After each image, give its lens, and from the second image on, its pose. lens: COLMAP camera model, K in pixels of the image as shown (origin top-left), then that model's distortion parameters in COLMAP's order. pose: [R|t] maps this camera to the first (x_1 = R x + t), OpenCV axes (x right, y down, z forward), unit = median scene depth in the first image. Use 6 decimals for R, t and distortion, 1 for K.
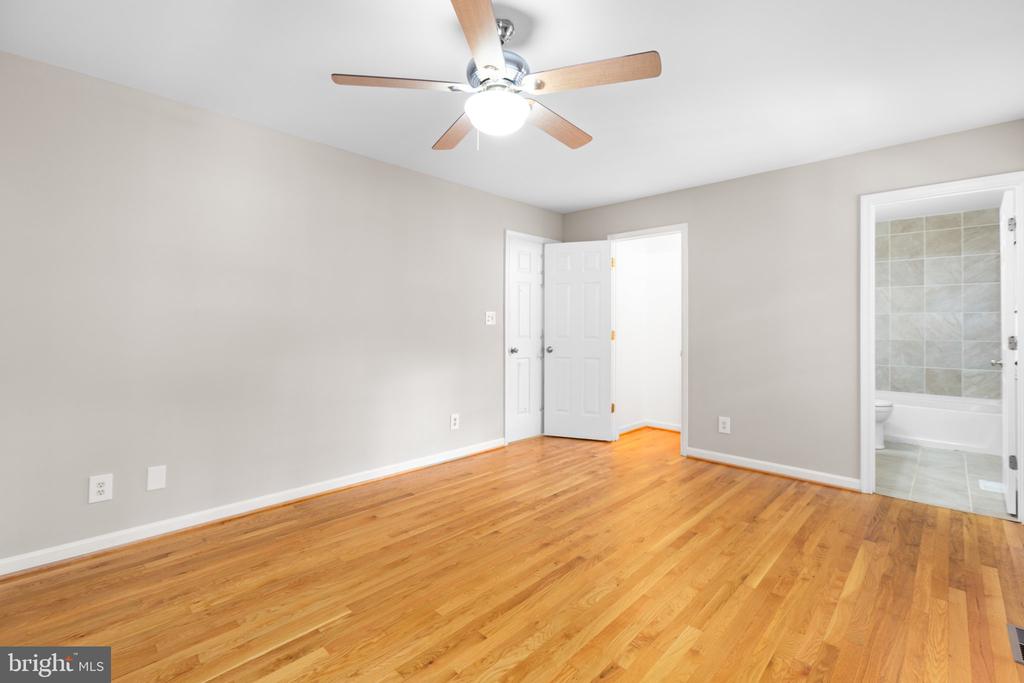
lens RADIAL K [[461.2, 0, 511.7], [0, 461.2, 327.4], [0, 0, 1]] dist [-0.000904, -0.000061]
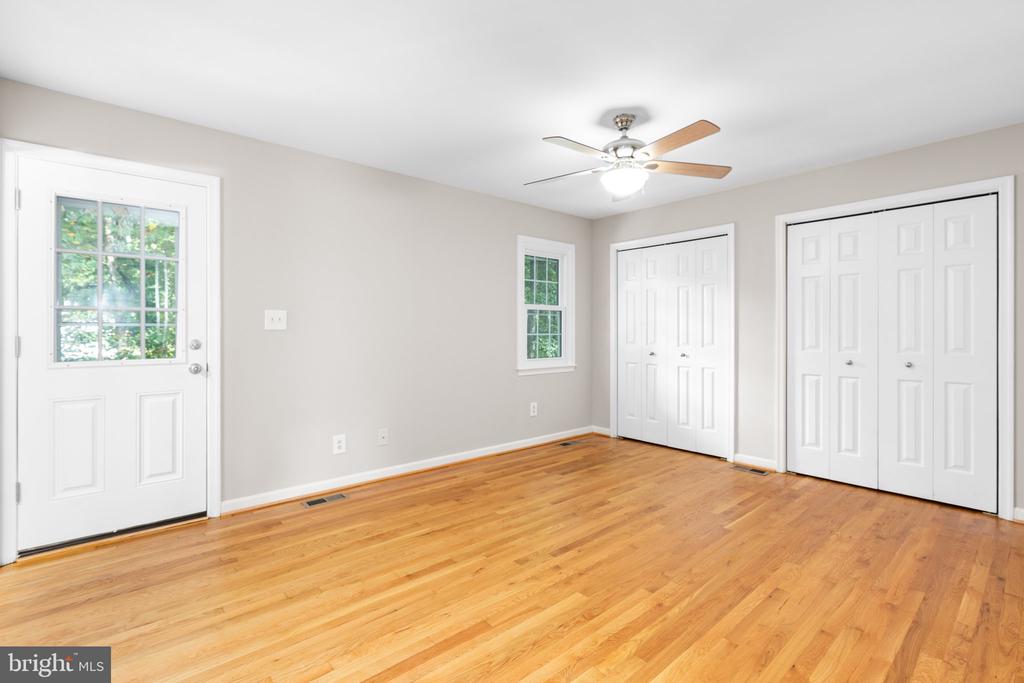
lens RADIAL K [[461.2, 0, 511.7], [0, 461.2, 327.4], [0, 0, 1]] dist [-0.000904, -0.000061]
pose [[-0.995336, -0.002782, 0.096427, 0.150471], [-0.002950, 0.999994, -0.001600, -0.009377], [-0.096422, -0.001877, -0.995339, 2.110029]]
